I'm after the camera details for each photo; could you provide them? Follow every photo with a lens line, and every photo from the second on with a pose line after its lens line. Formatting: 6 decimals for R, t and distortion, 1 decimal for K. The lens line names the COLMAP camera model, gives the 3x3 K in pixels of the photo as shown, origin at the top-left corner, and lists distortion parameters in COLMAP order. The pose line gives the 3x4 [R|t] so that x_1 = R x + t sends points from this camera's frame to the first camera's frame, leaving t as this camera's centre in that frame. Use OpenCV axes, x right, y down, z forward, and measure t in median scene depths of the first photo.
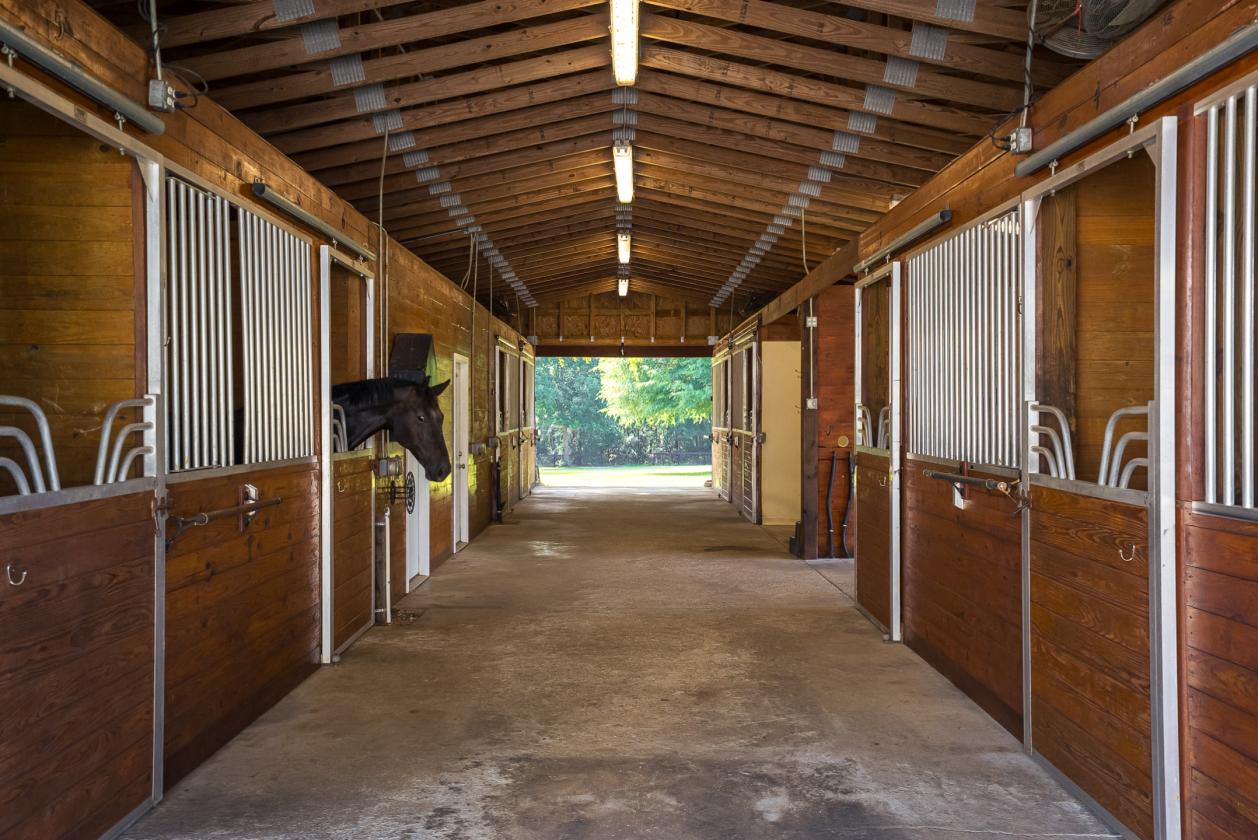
lens RADIAL K [[1178.9, 0, 595.0], [0, 1178.9, 421.2], [0, 0, 1]] dist [0.053928, 0.014643]
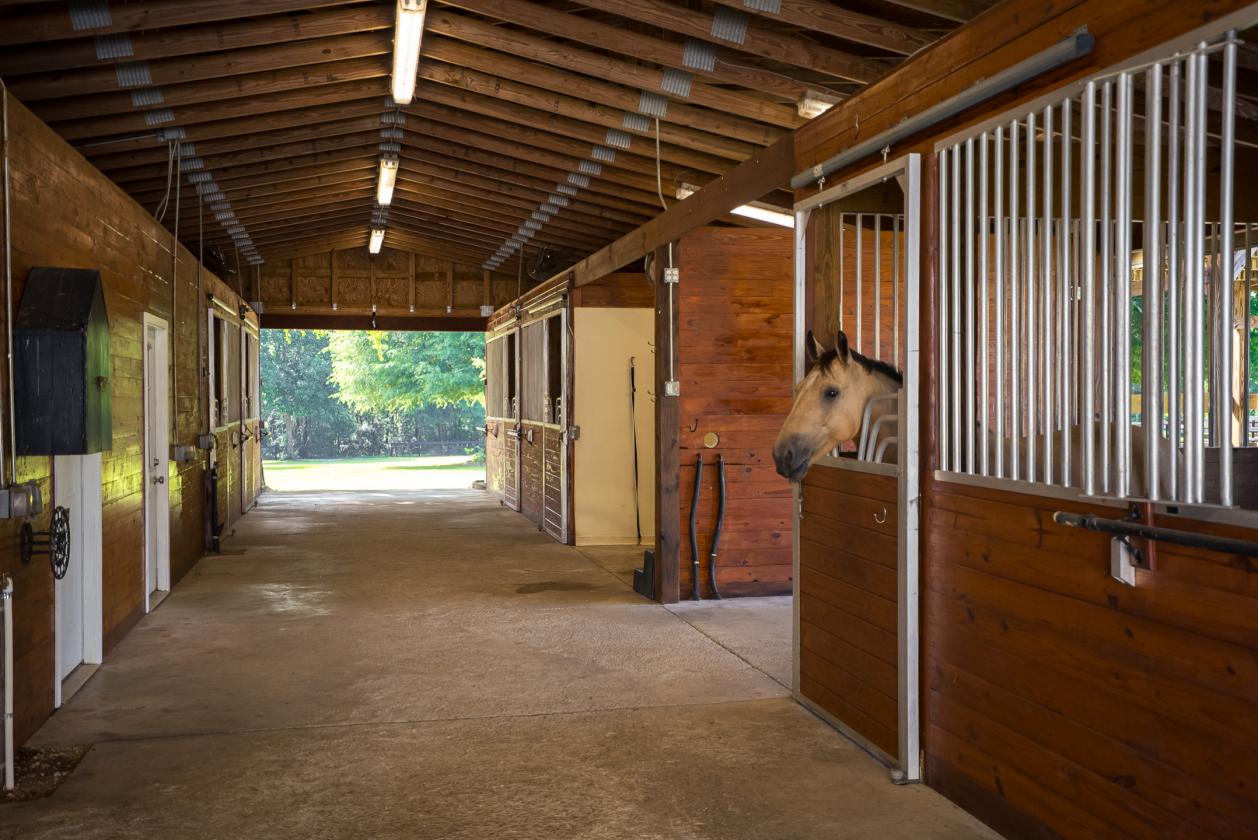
lens RADIAL K [[1178.9, 0, 595.0], [0, 1178.9, 421.2], [0, 0, 1]] dist [0.053928, 0.014643]
pose [[0.972397, -0.006627, 0.233240, -0.024080], [0.003500, 0.999898, 0.013818, -0.003912], [-0.233308, -0.012620, 0.972321, 0.239006]]
